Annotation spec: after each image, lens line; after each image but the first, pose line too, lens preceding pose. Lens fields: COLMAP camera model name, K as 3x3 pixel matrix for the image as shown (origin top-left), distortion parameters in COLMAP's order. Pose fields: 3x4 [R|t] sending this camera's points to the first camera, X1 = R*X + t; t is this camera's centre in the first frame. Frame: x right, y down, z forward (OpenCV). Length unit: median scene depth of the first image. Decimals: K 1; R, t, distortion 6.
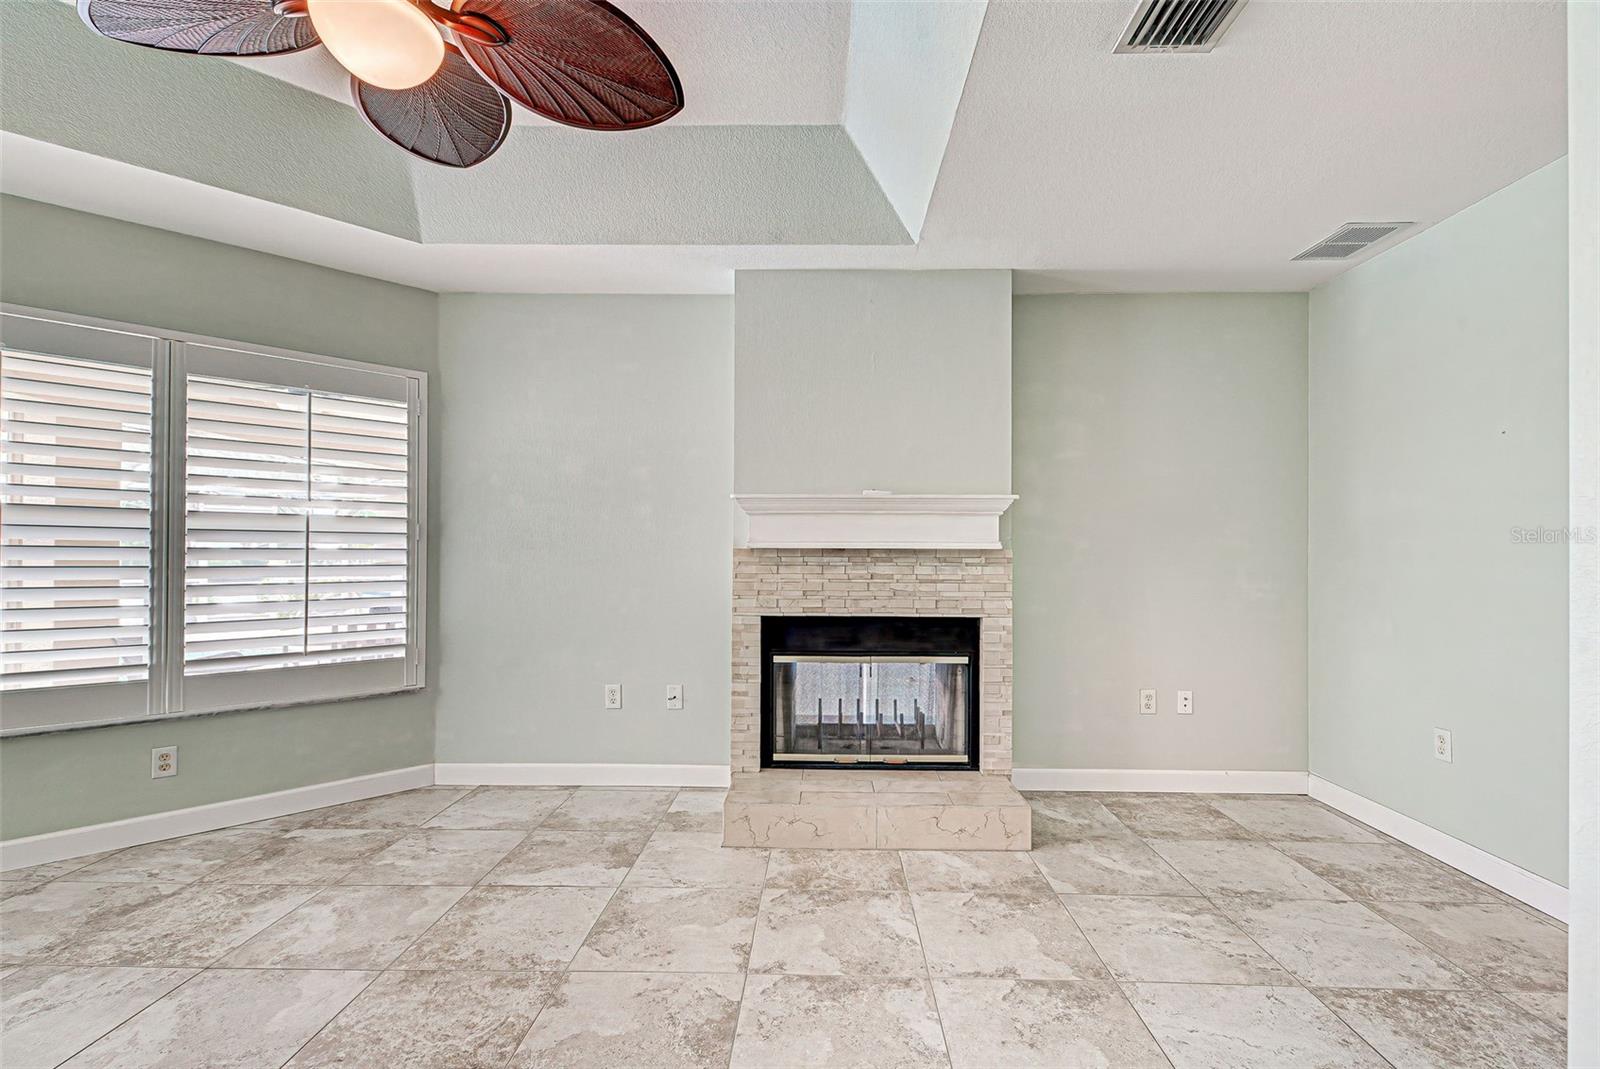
lens RADIAL K [[721.5, 0, 821.0], [0, 721.5, 548.6], [0, 0, 1]] dist [0.013730, -0.004002]
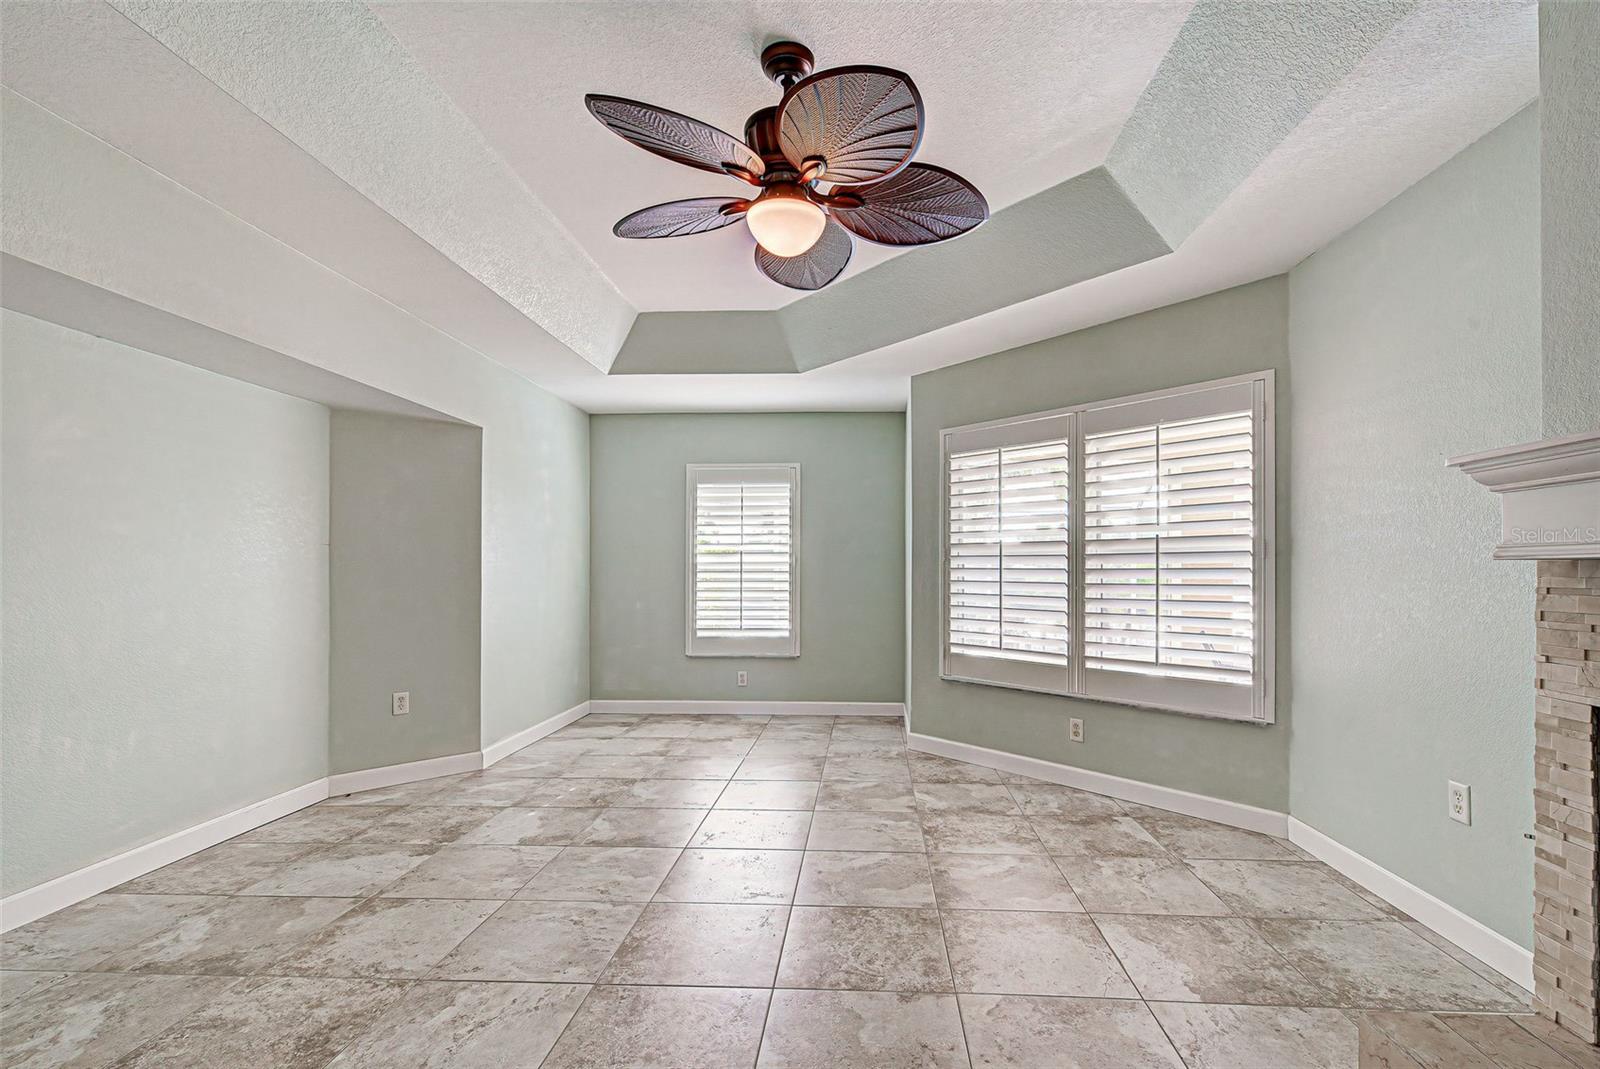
lens RADIAL K [[721.5, 0, 816.1], [0, 721.5, 565.1], [0, 0, 1]] dist [0.013730, -0.004002]
pose [[-0.045831, -0.014710, -0.998841, 0.404855], [0.010279, 0.999832, -0.015196, 0.005720], [0.998896, -0.010963, -0.045673, 0.530157]]
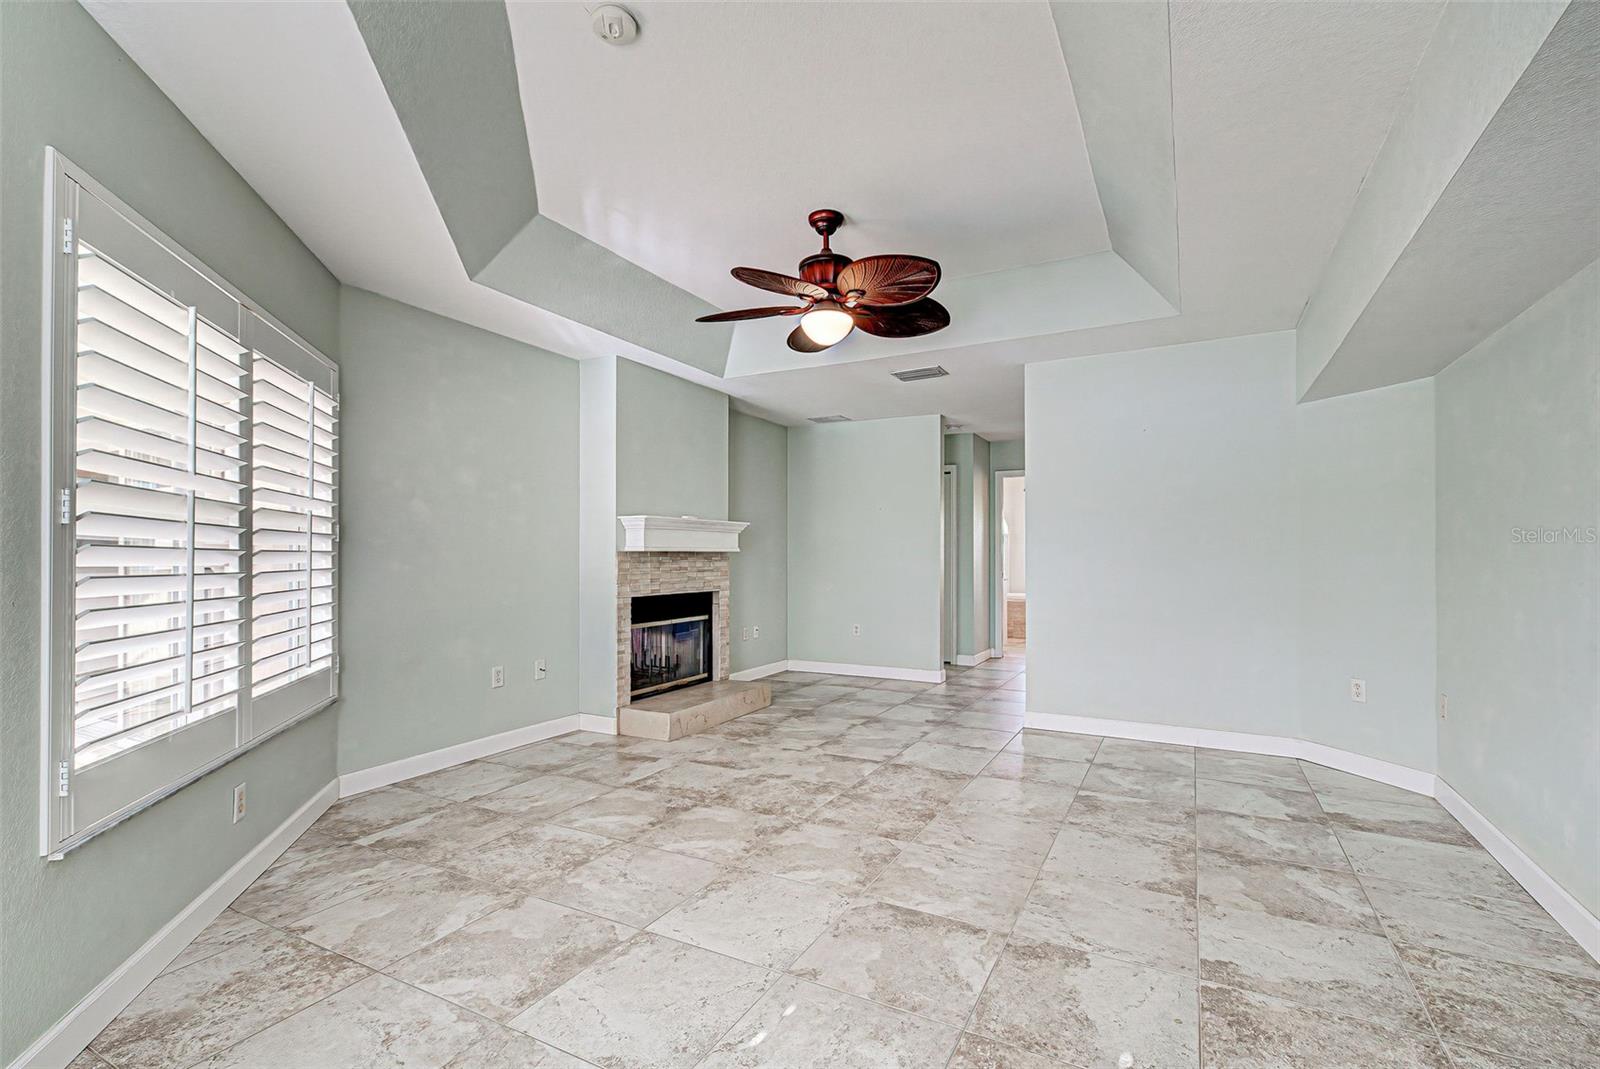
lens RADIAL K [[721.5, 0, 816.4], [0, 721.5, 548.3], [0, 0, 1]] dist [0.013730, -0.004002]
pose [[0.440836, 0.004572, 0.897576, -1.234125], [-0.007502, 0.999971, -0.001409, -0.006909], [-0.897556, -0.006113, 0.440857, 0.020613]]
